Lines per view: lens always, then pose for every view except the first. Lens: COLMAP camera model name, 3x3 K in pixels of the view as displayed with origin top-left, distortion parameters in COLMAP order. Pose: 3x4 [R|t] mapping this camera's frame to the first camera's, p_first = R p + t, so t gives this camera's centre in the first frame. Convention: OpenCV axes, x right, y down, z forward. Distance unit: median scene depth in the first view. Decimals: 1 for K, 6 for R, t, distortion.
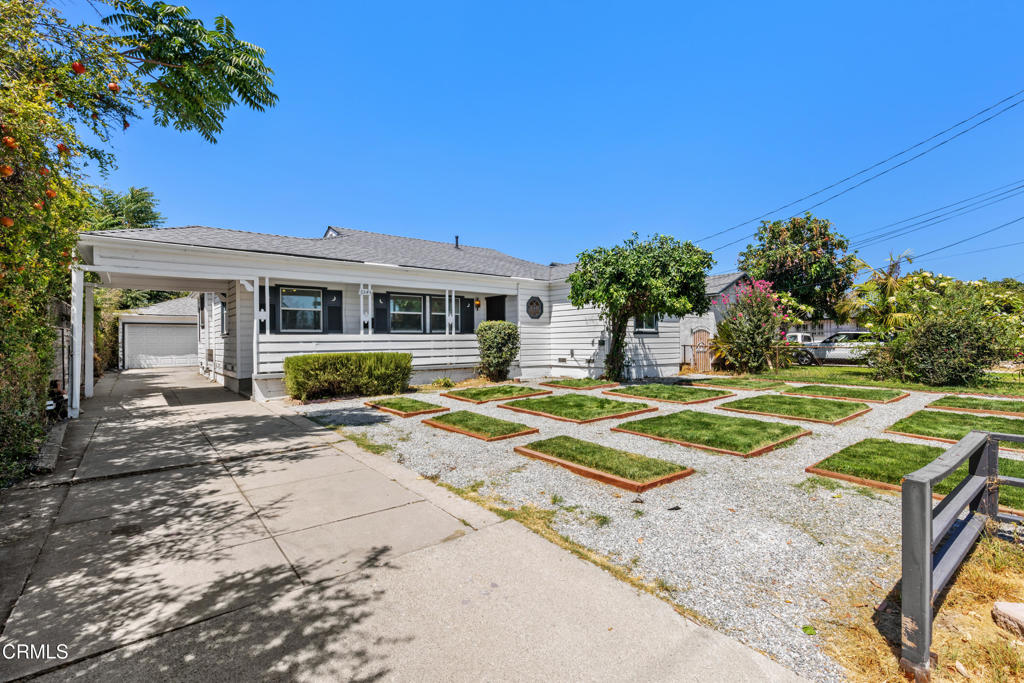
lens RADIAL K [[467.1, 0, 515.0], [0, 467.1, 342.7], [0, 0, 1]] dist [0.005049, -0.001747]
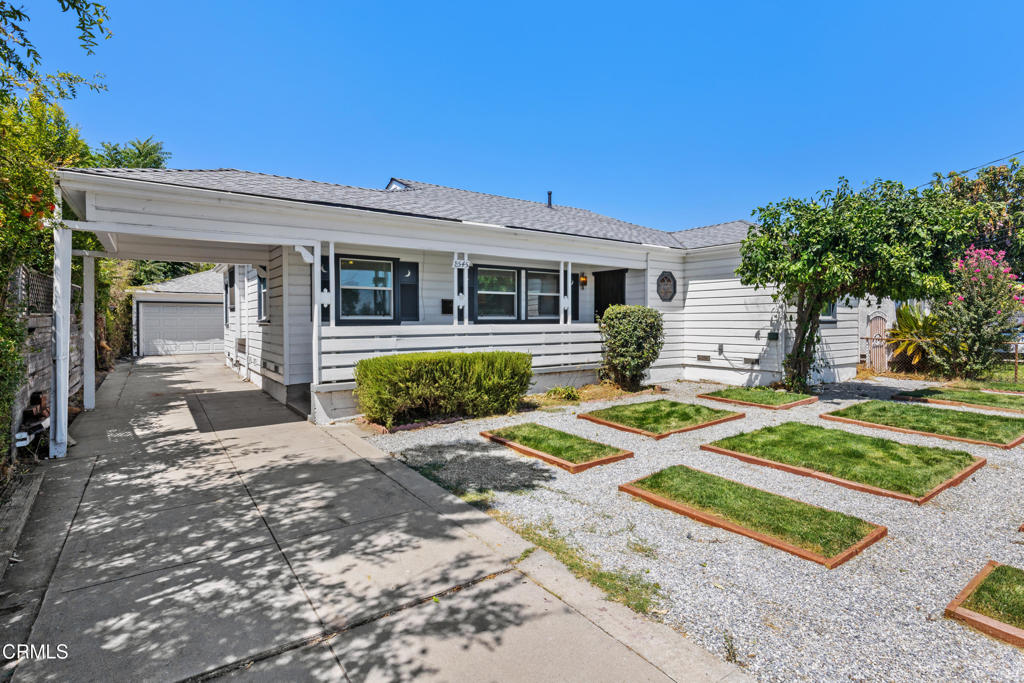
lens RADIAL K [[508.7, 0, 510.8], [0, 508.7, 333.4], [0, 0, 1]] dist [0.003932, 0.001184]
pose [[0.997601, 0.010382, -0.068437, -0.174220], [-0.008770, 0.999678, 0.023824, -0.021455], [0.068662, -0.023166, 0.997371, 0.219721]]
